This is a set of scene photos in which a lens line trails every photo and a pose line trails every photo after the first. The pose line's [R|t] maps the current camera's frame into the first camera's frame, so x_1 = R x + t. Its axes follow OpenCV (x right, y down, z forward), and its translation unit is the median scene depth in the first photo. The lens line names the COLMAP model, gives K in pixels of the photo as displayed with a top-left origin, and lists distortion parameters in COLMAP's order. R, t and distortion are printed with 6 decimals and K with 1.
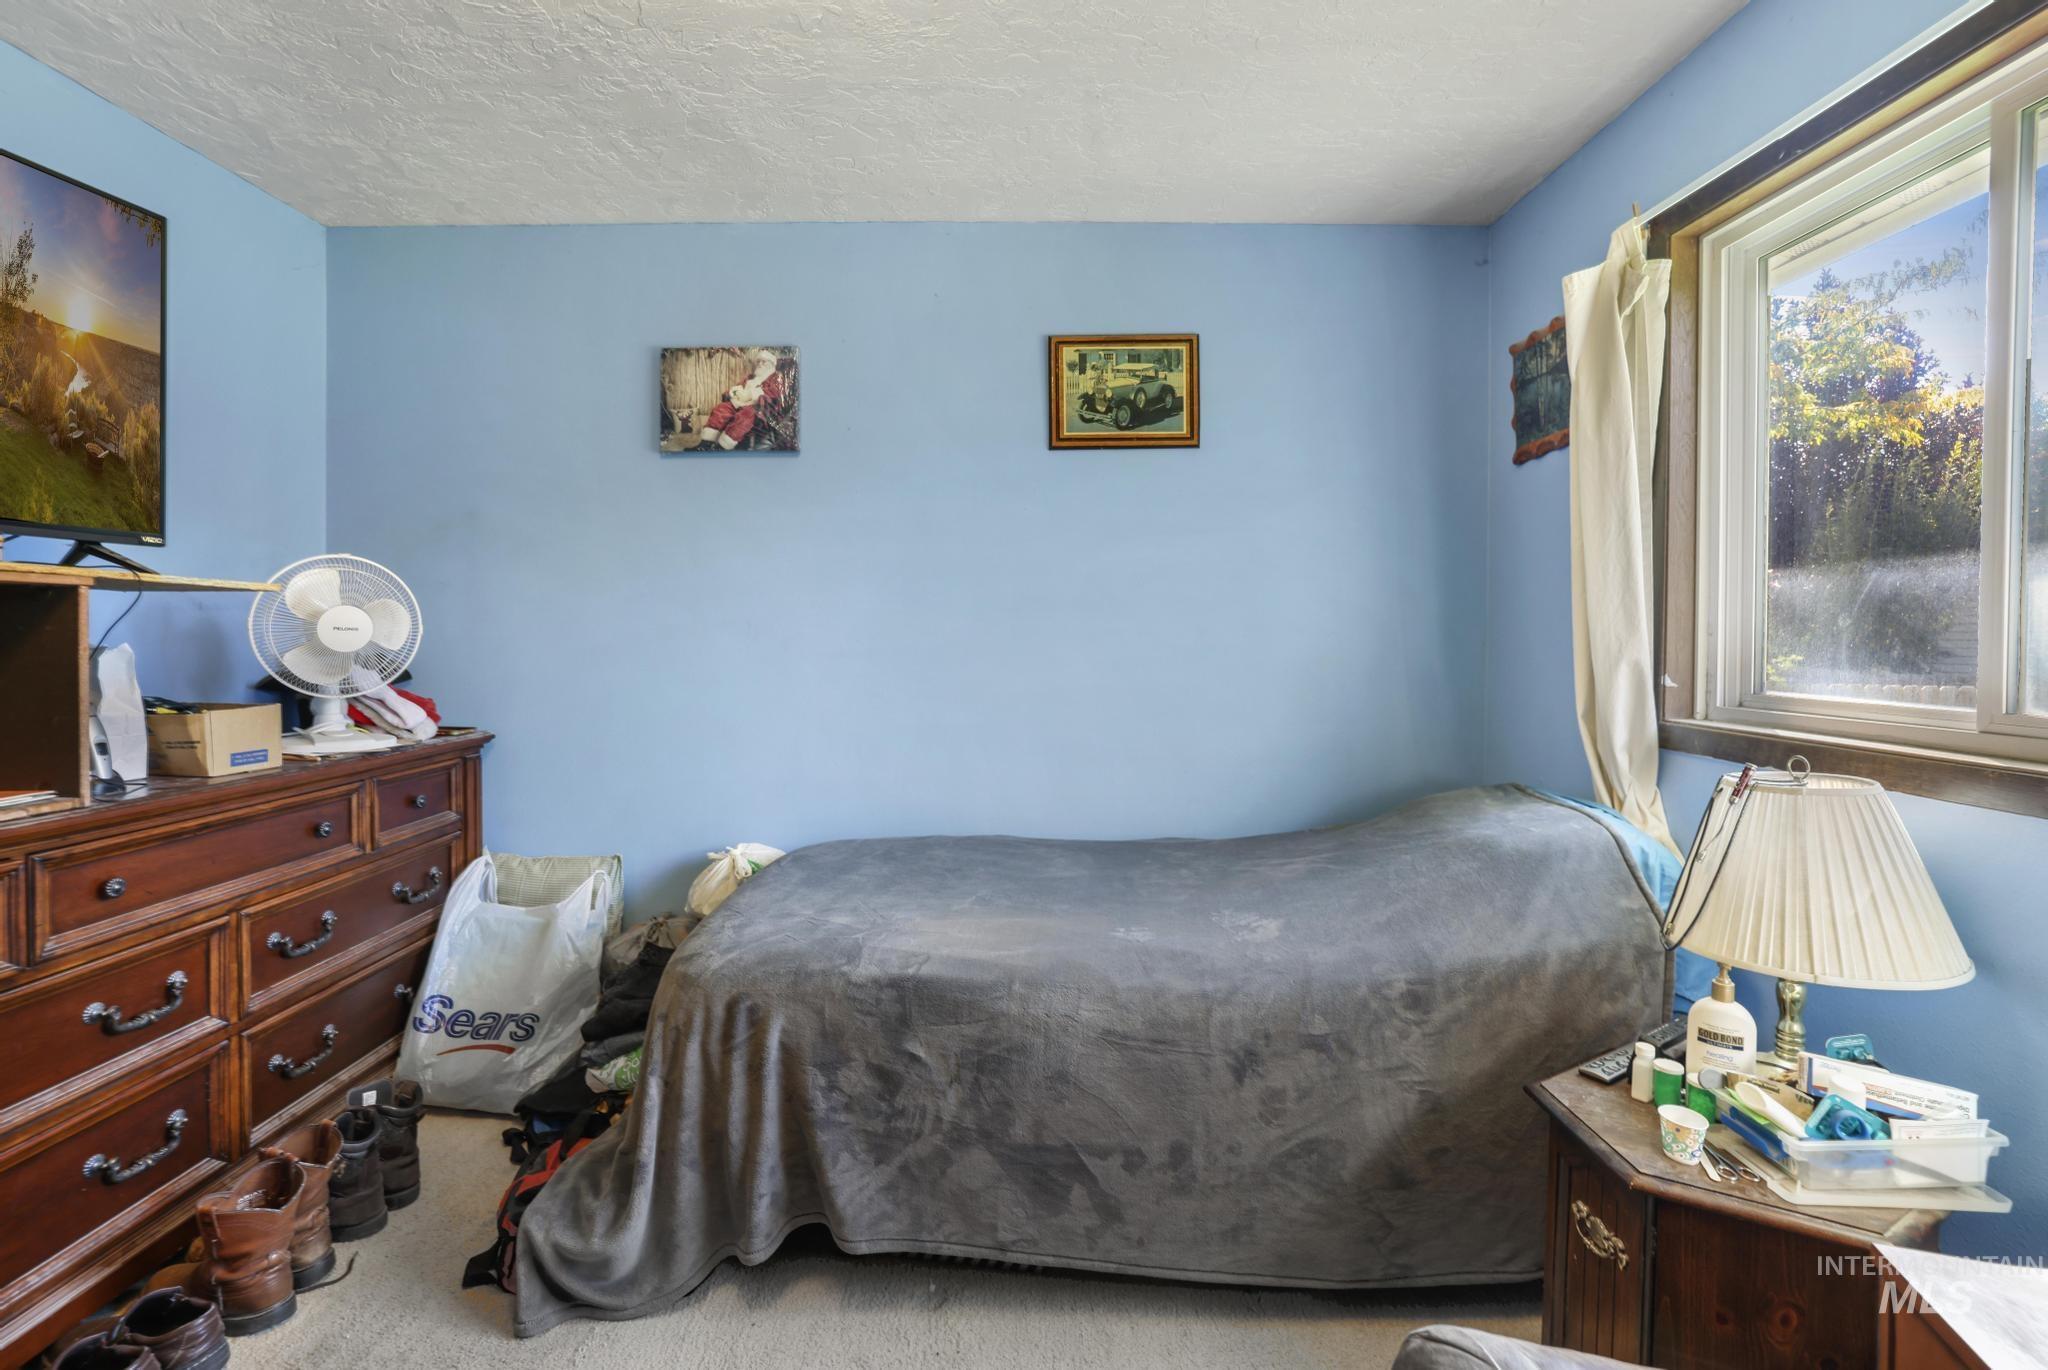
lens RADIAL K [[895.6, 0, 977.7], [0, 895.6, 686.5], [0, 0, 1]] dist [-0.048301, 0.018569]
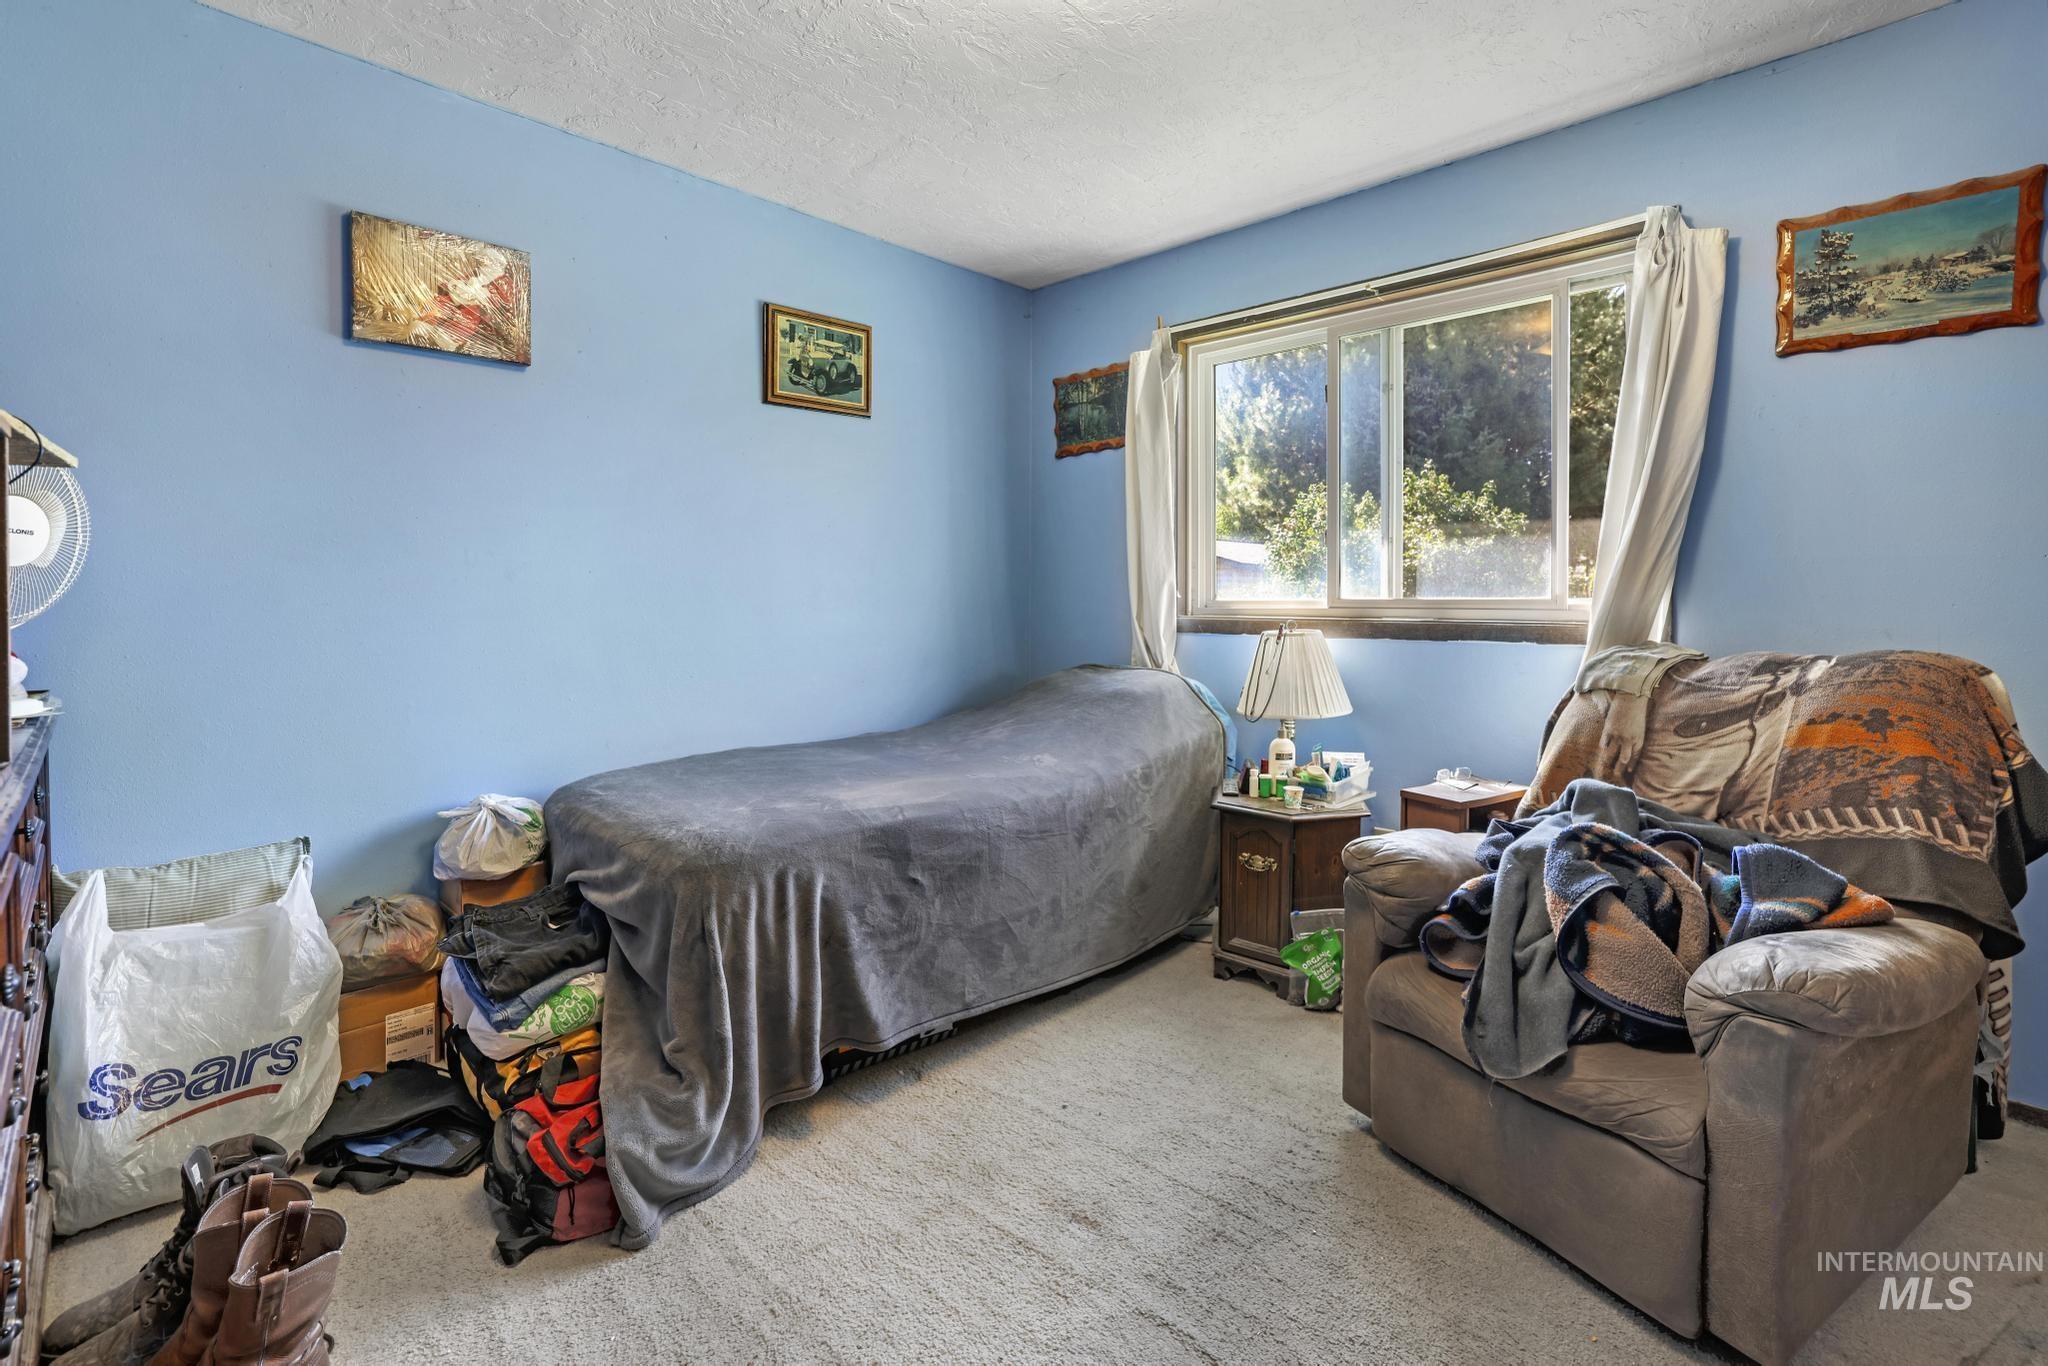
lens RADIAL K [[885.8, 0, 1010.4], [0, 885.8, 670.0], [0, 0, 1]] dist [-0.050564, 0.021126]
pose [[0.694009, -0.065555, 0.716976, -0.756875], [0.046441, 0.997848, 0.046283, 0.049517], [-0.718467, 0.001176, 0.695560, 0.004979]]
